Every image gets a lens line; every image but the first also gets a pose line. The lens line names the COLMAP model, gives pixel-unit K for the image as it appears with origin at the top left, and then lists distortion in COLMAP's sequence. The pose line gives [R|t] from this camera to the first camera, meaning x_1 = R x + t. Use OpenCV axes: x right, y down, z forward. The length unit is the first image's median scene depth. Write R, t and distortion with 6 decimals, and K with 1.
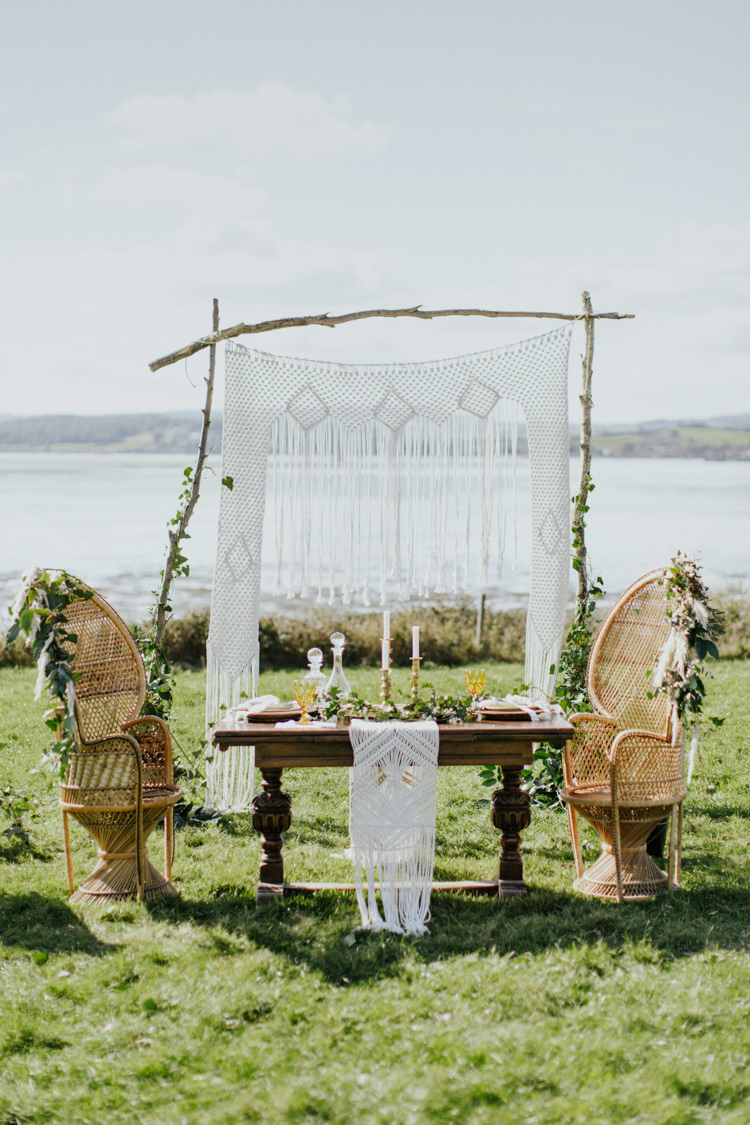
lens RADIAL K [[1510.5, 0, 375.0], [0, 1510.5, 562.5], [0, 0, 1]] dist [0.133142, 0.007604]
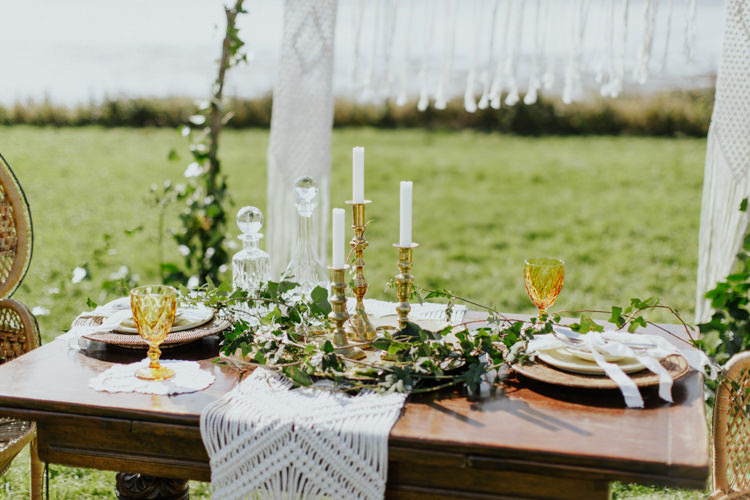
lens RADIAL K [[1092.8, 0, 375.0], [0, 1092.8, 250.0], [0, 0, 1]] dist [-0.001969, 0.012388]
pose [[0.969387, 0.055154, -0.239262, 0.097169], [-0.011663, 0.983688, 0.179503, 0.000989], [0.245260, -0.171218, 0.954218, 0.617789]]
